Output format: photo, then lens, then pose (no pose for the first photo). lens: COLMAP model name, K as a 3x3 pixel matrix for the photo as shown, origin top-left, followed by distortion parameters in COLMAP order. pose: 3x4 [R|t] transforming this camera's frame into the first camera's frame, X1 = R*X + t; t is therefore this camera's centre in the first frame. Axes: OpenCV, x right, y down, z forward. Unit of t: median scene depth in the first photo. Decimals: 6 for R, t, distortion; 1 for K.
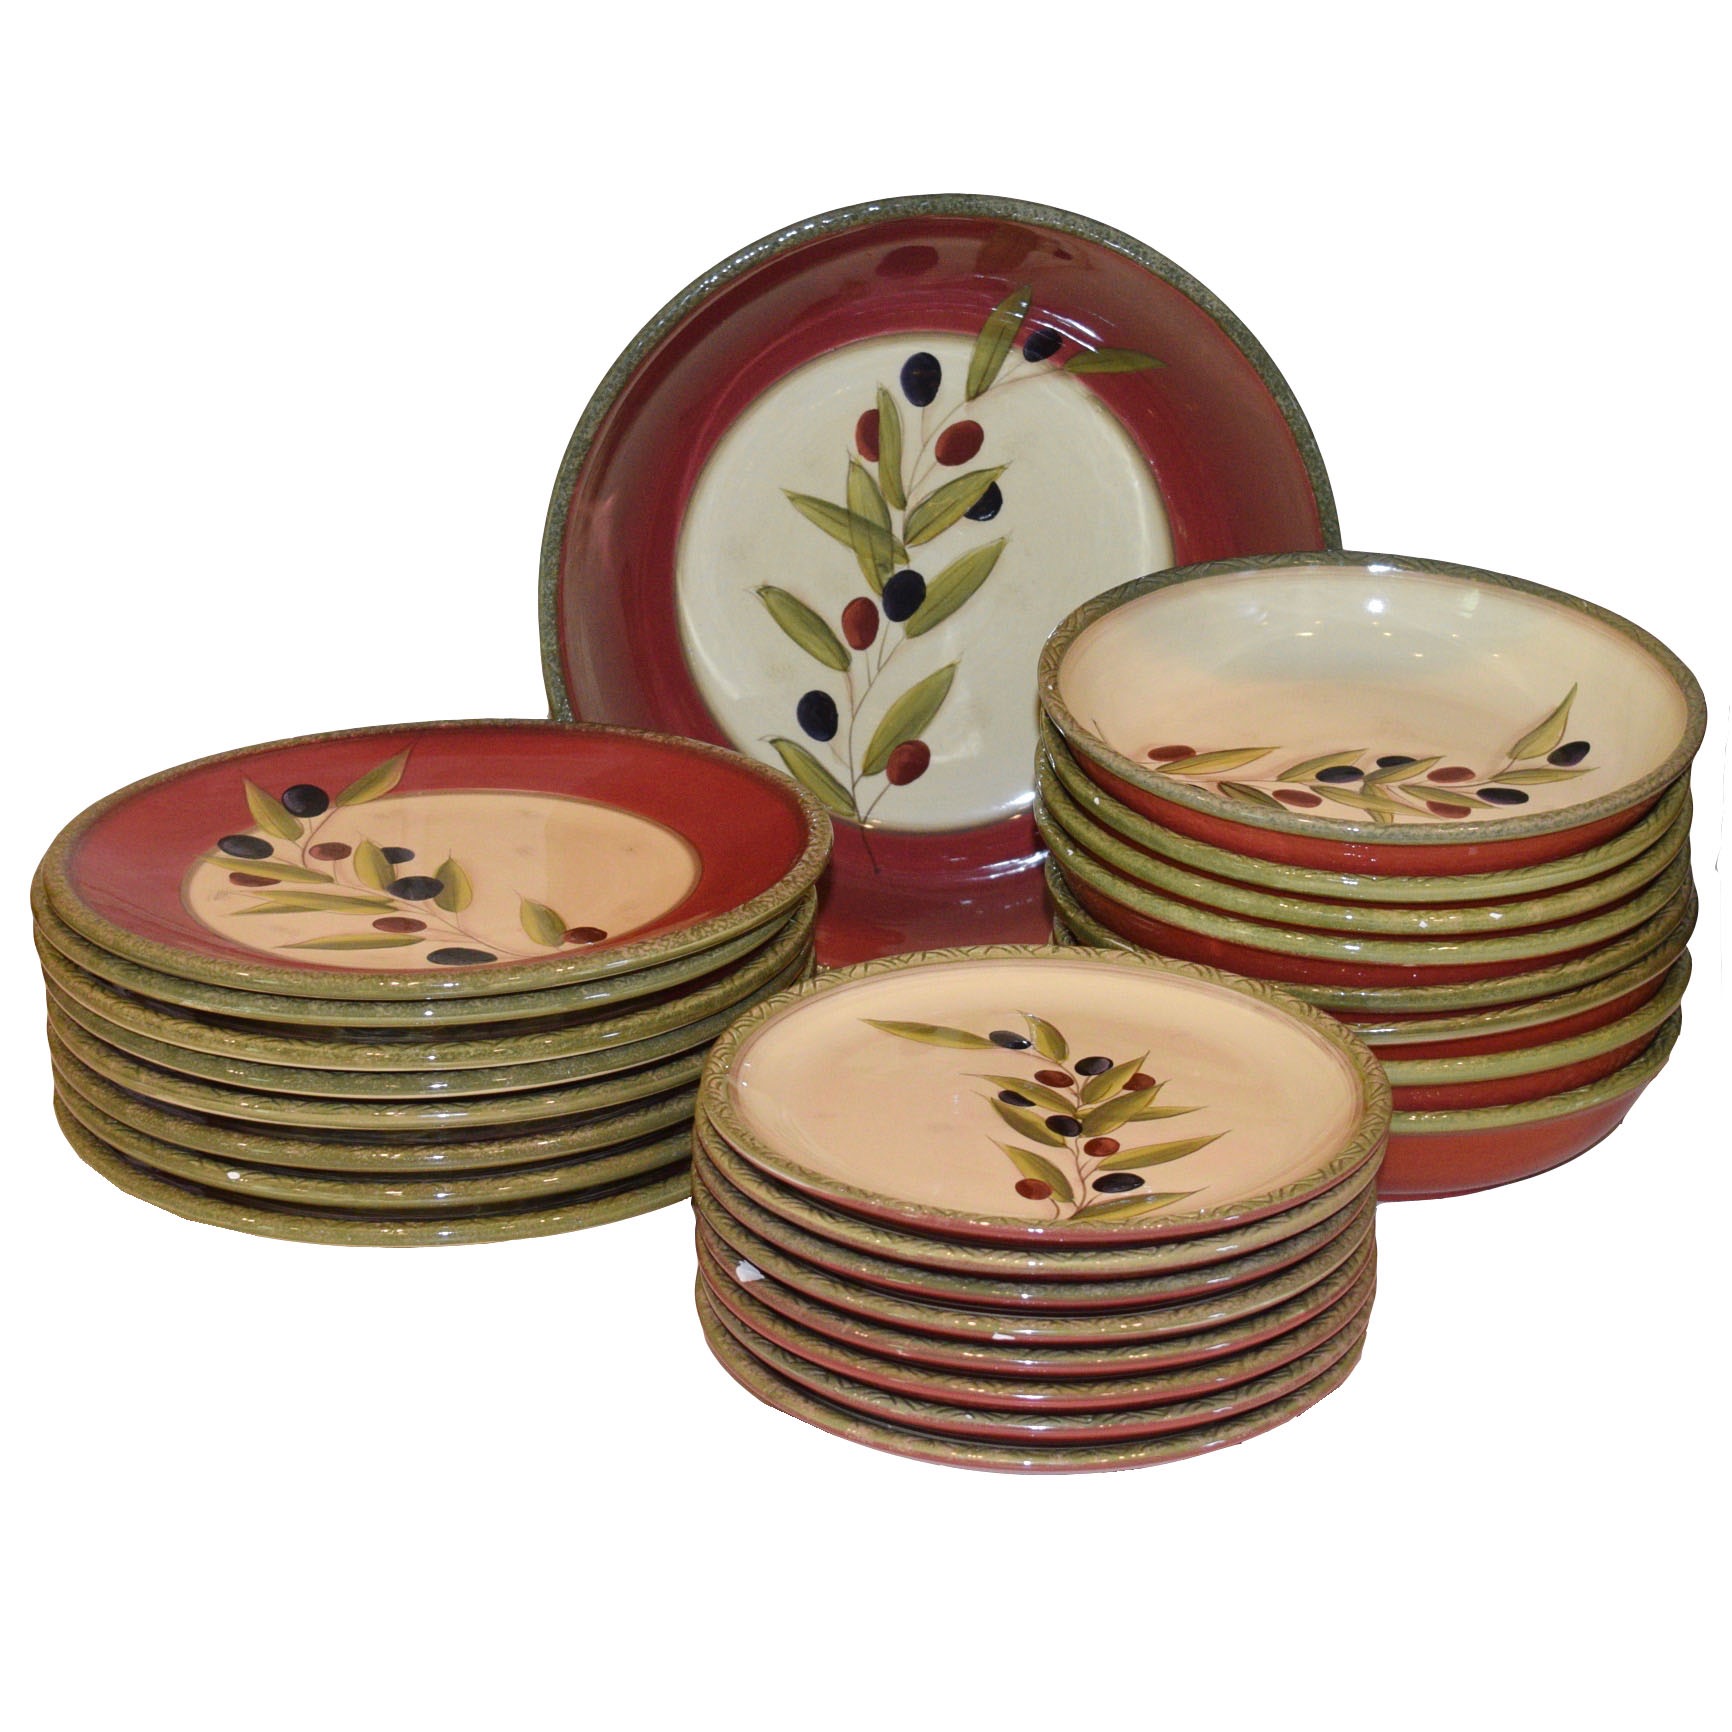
lens RADIAL K [[3352.1, 0, 865.0], [0, 3352.1, 858.8], [0, 0, 1]] dist [0.143833, 0.000000]
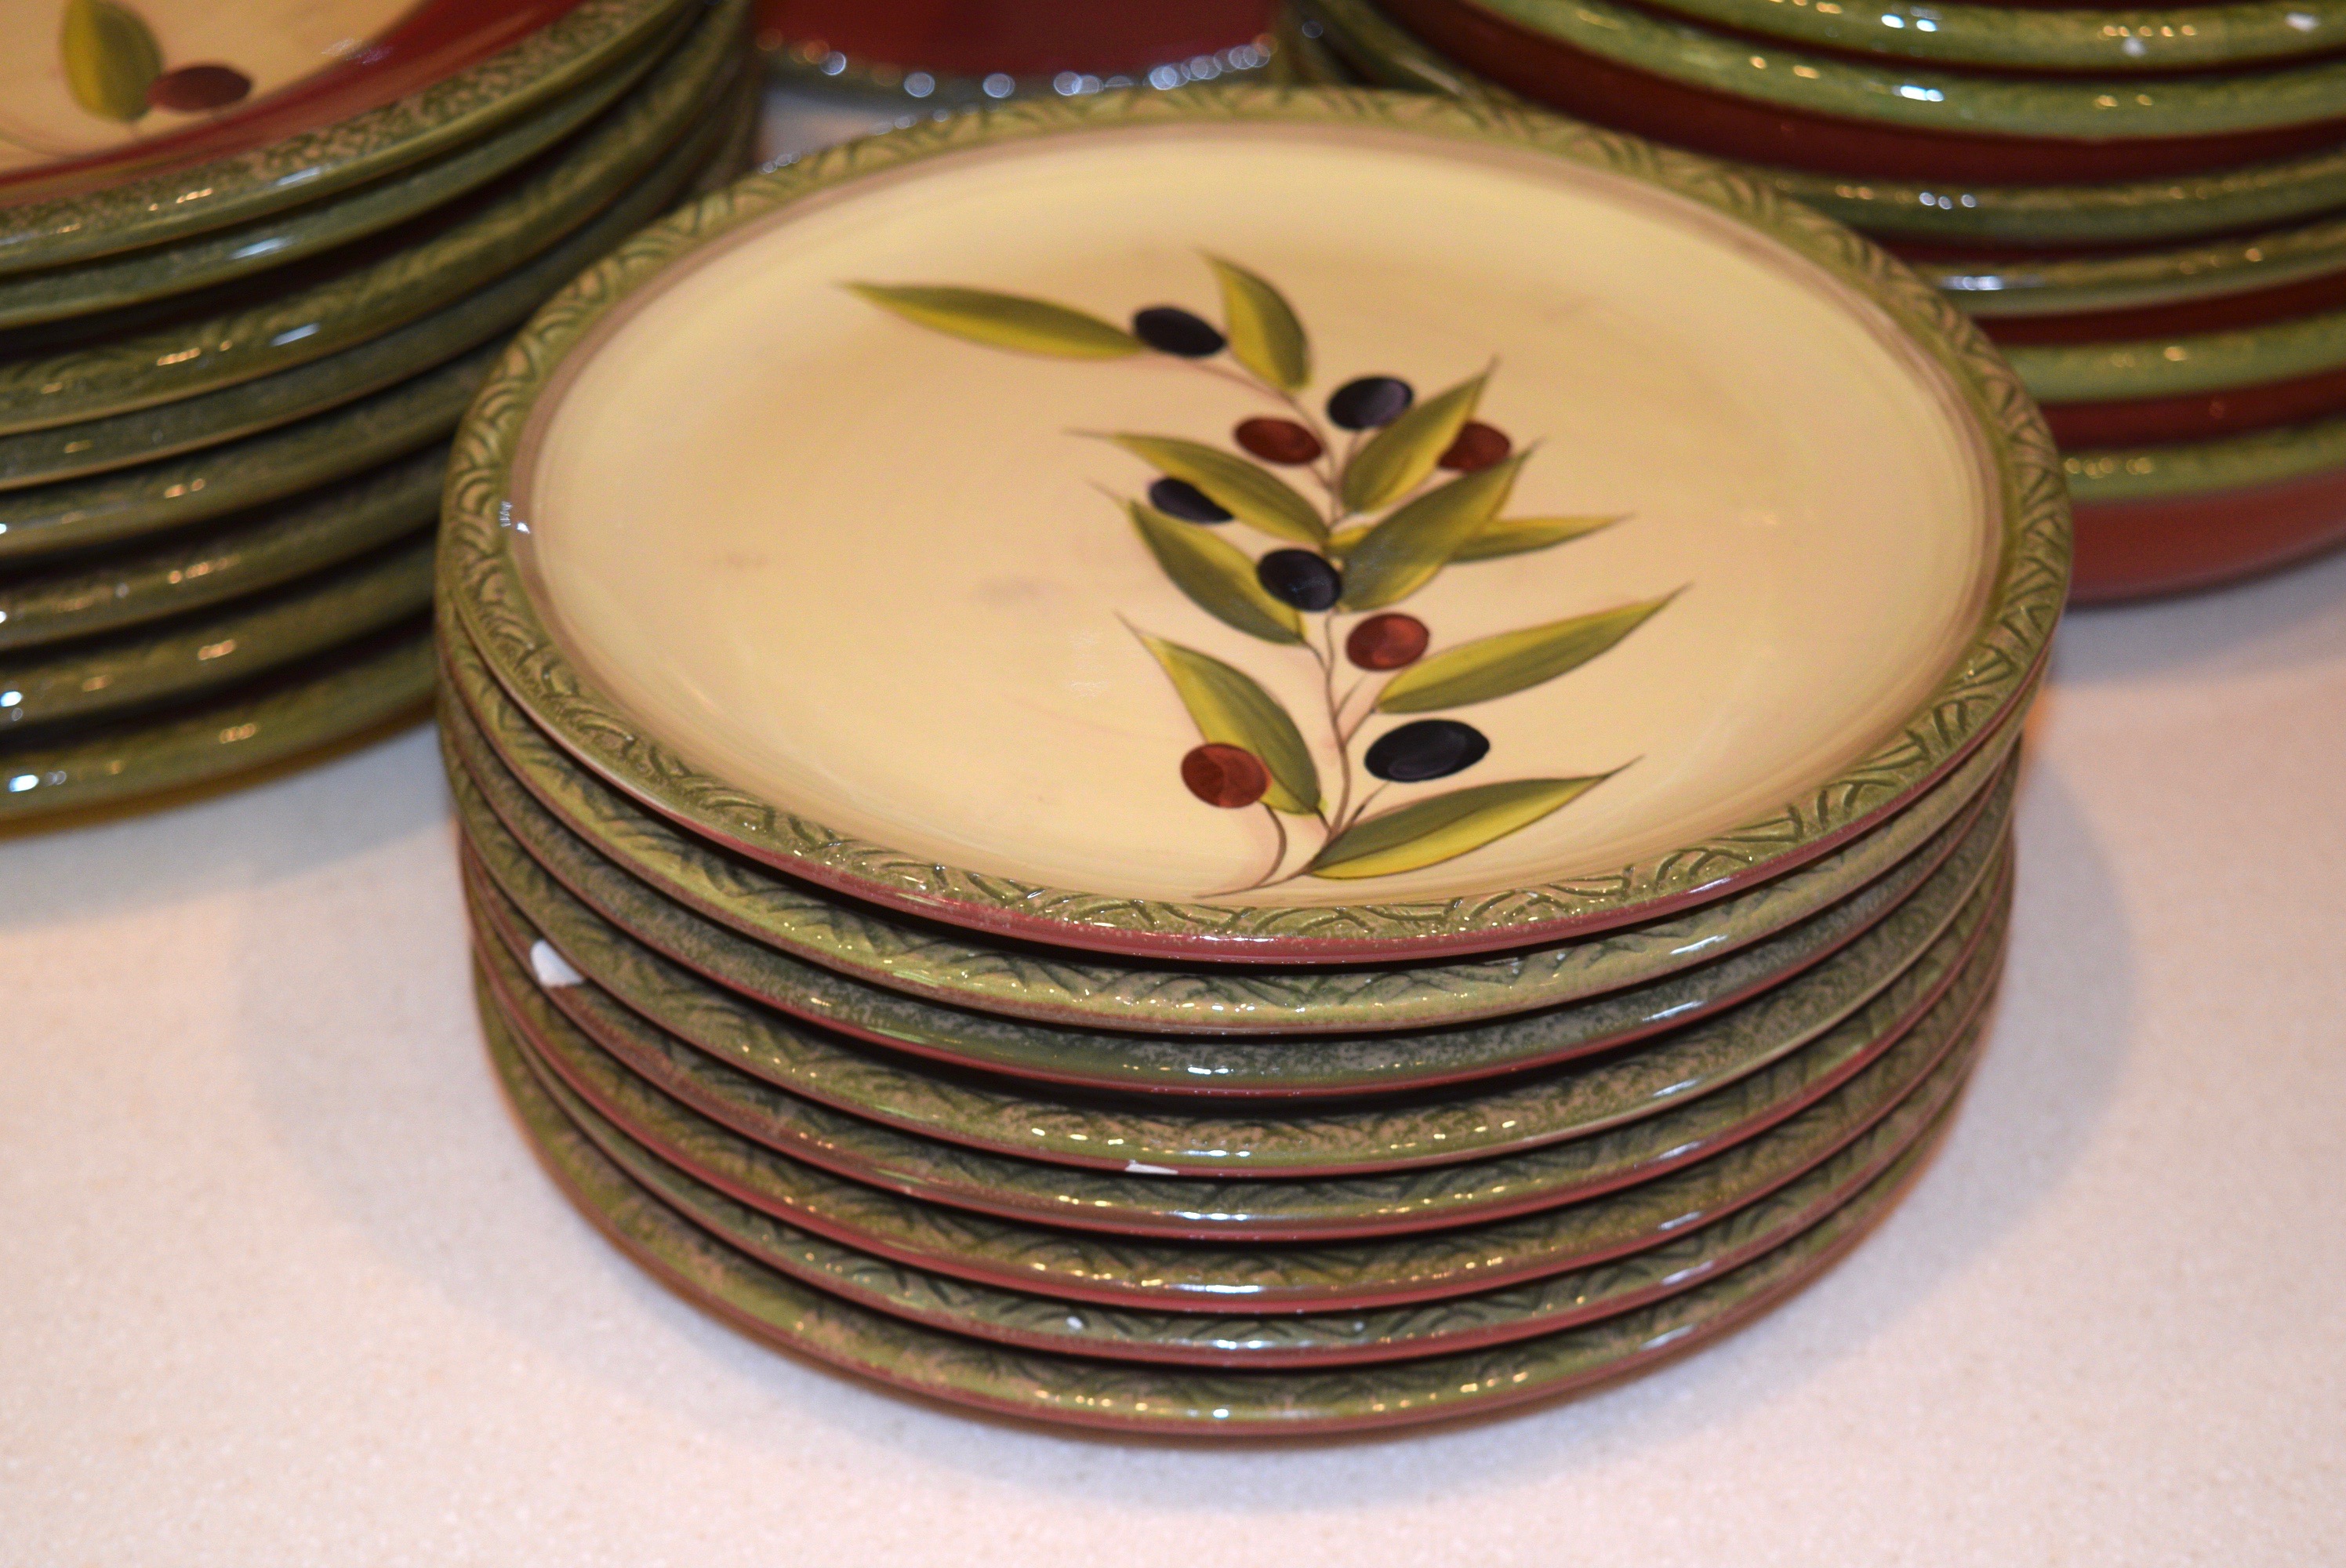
lens RADIAL K [[4612.0, 0, 1160.6], [0, 4612.0, 792.2], [0, 0, 1]] dist [0.052456, 0.000000]
pose [[0.999660, -0.019798, 0.016997, 0.031390], [0.014617, 0.964487, 0.263727, -0.049758], [-0.021614, -0.263389, 0.964448, 0.432153]]
